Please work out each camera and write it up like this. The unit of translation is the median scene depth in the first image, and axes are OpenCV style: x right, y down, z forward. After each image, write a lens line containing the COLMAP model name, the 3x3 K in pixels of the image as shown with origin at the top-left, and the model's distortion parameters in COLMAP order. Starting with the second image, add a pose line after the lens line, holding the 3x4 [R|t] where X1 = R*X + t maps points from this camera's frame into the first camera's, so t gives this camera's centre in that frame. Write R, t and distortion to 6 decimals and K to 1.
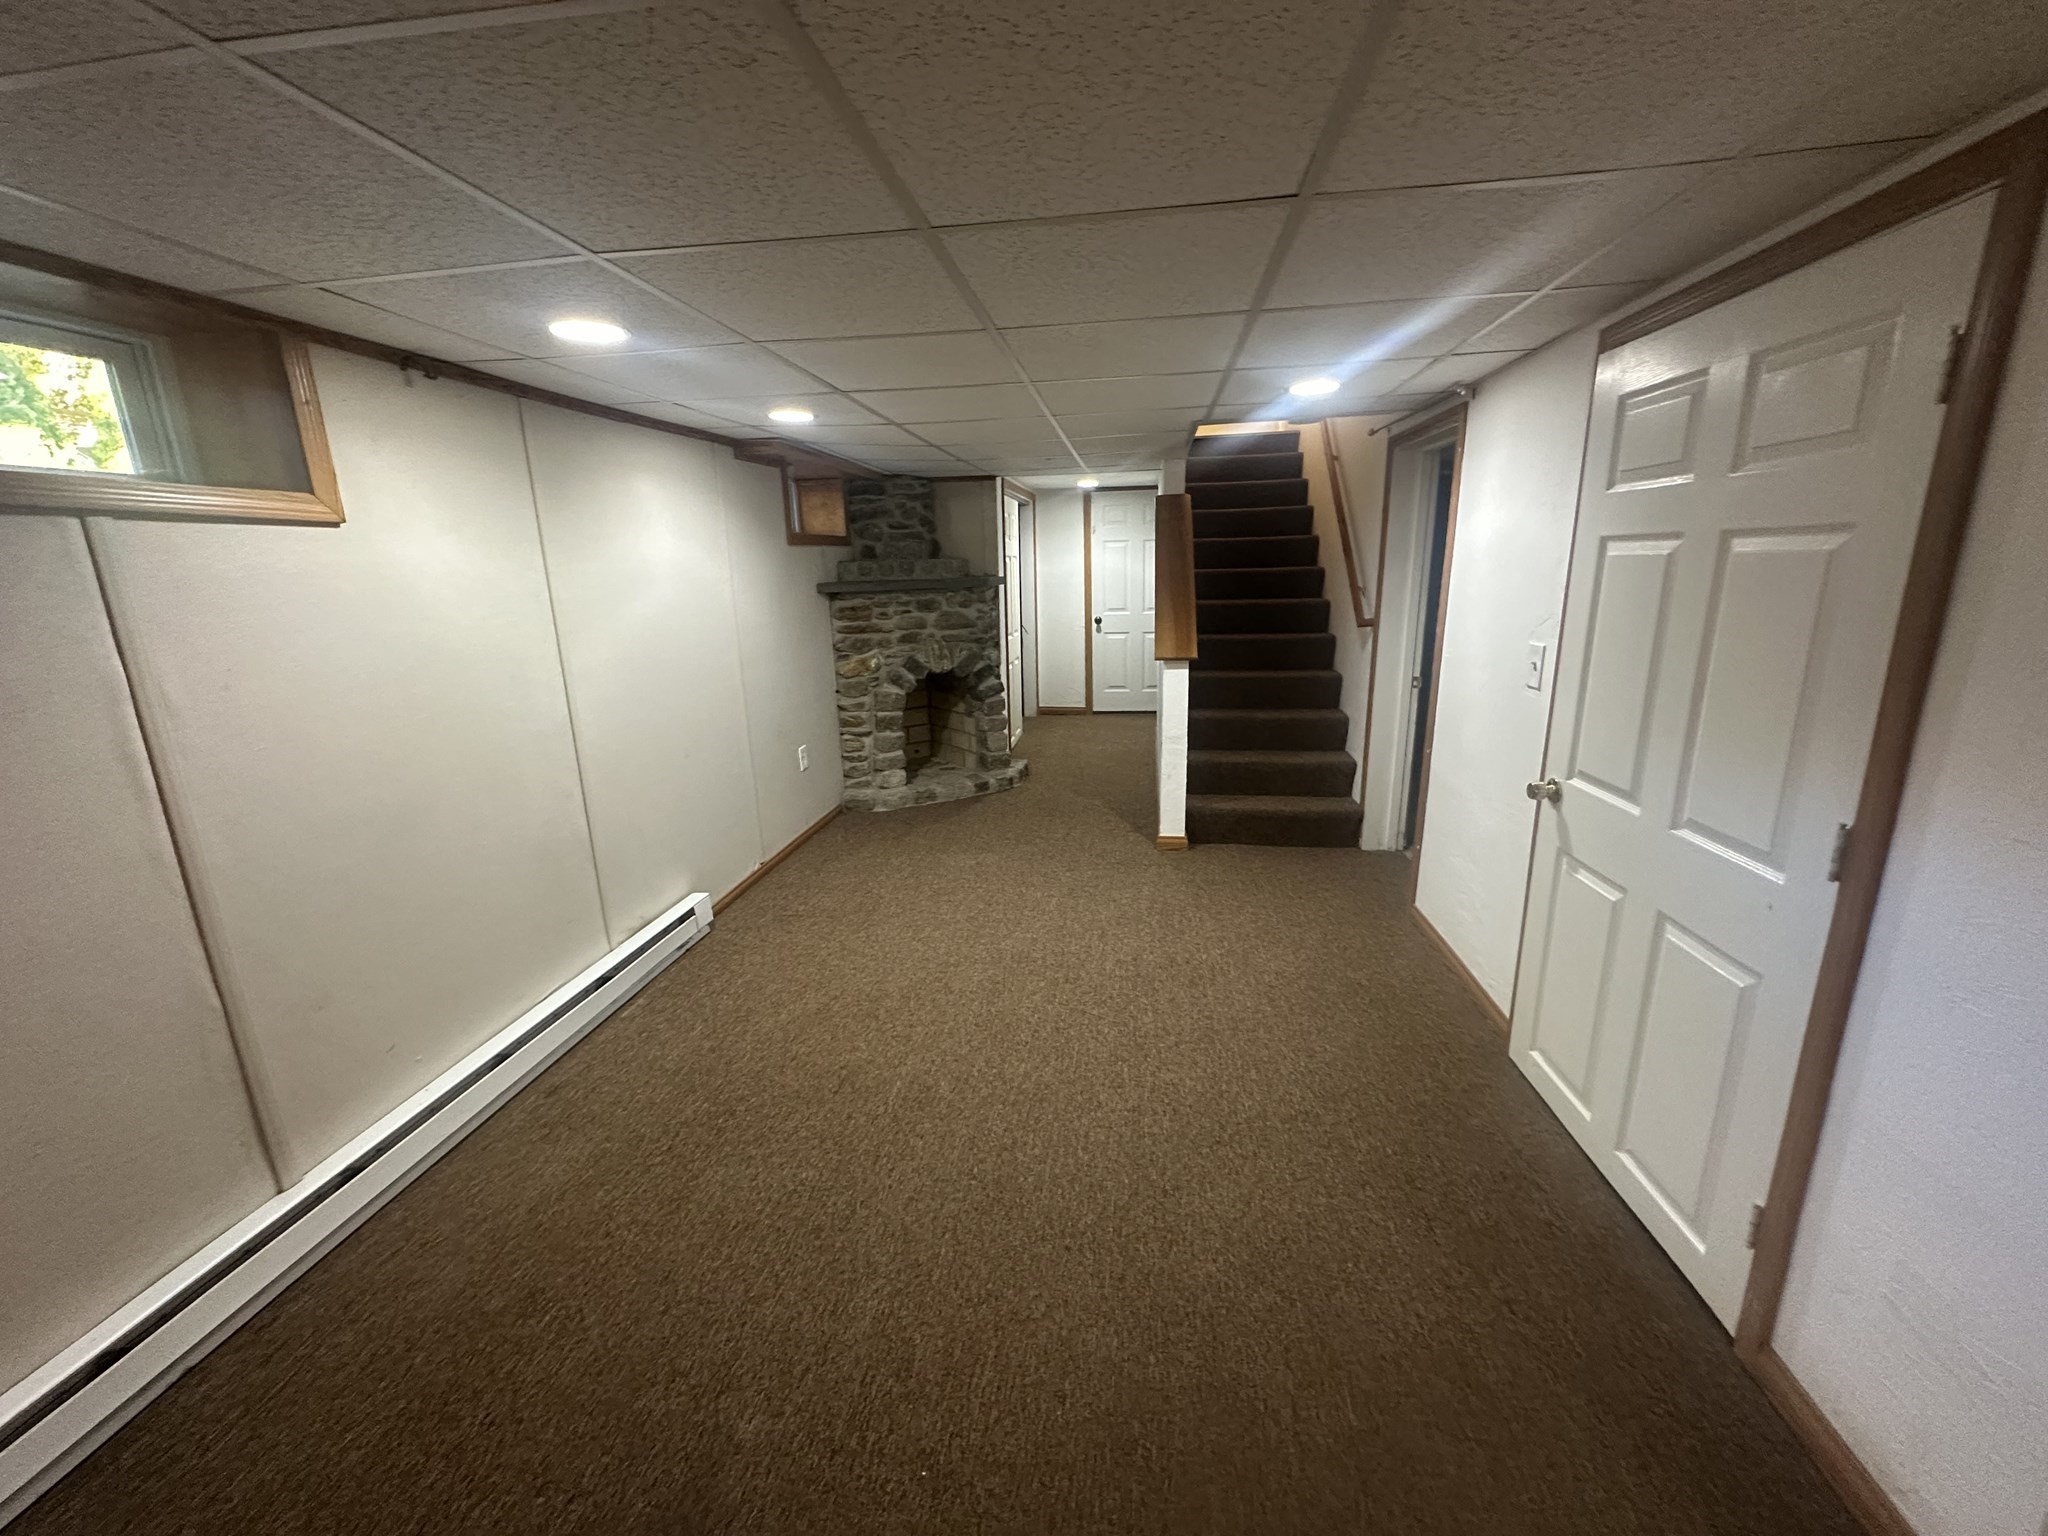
lens RADIAL K [[813.0, 0, 1025.0], [0, 813.0, 765.3], [0, 0, 1]] dist [-0.001536, 0.000130]
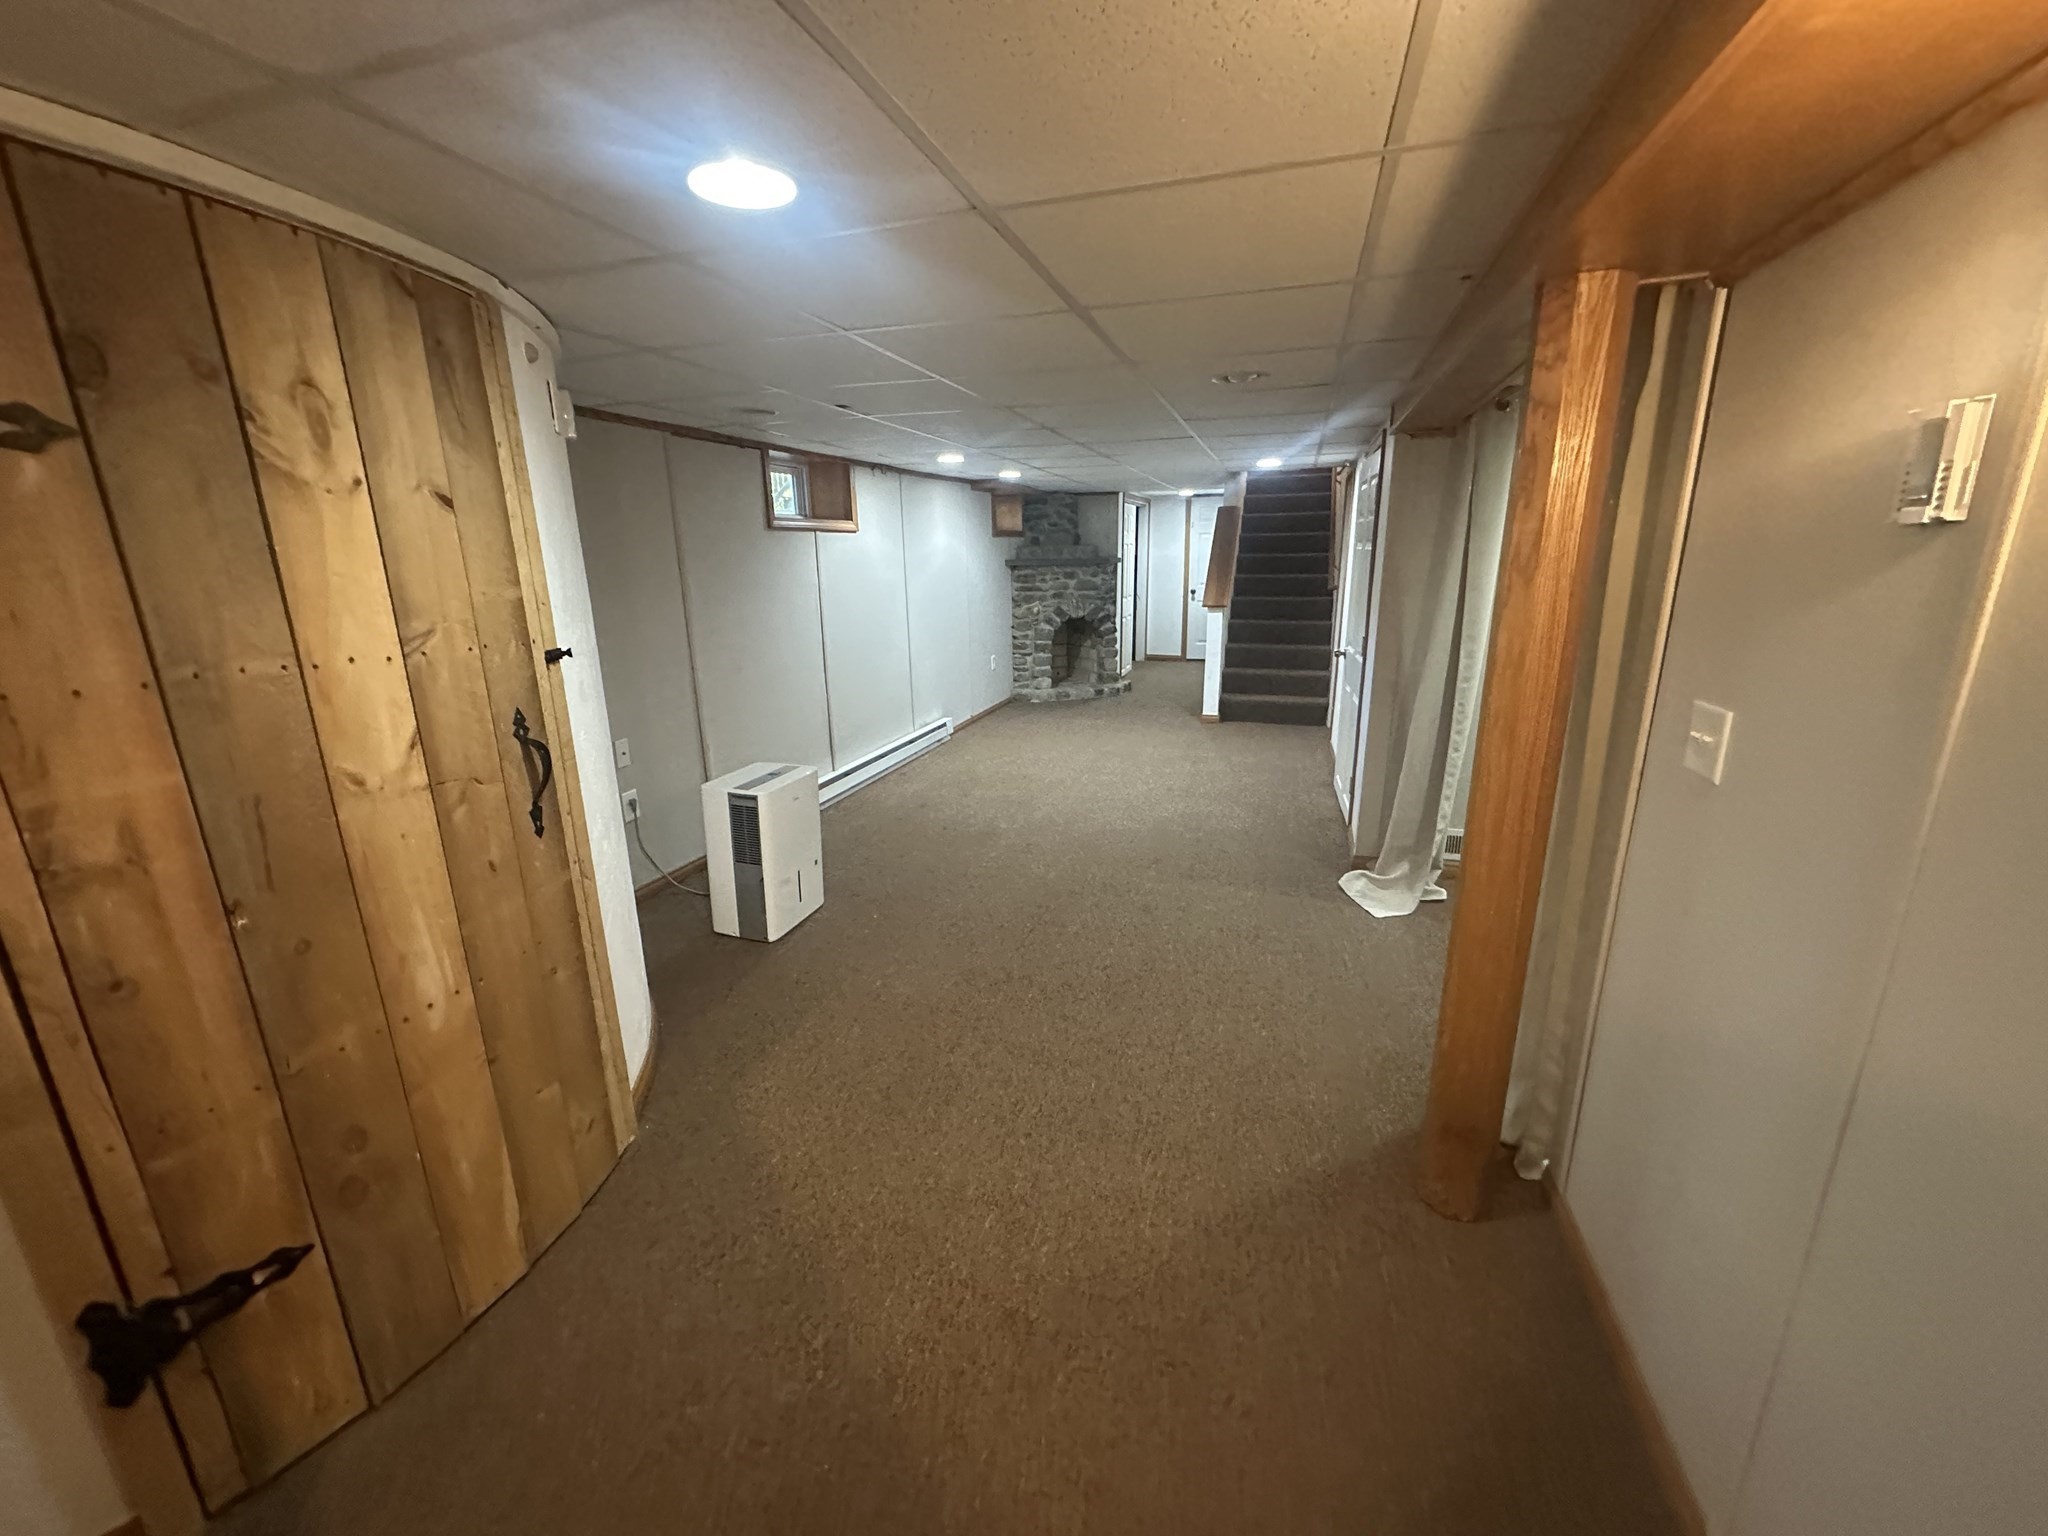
lens RADIAL K [[813.0, 0, 1025.0], [0, 813.0, 765.3], [0, 0, 1]] dist [-0.001536, 0.000130]
pose [[0.985976, 0.052610, -0.158375, 0.064179], [-0.049920, 0.998534, 0.020917, 0.147392], [0.159243, -0.012717, 0.987157, -0.593104]]
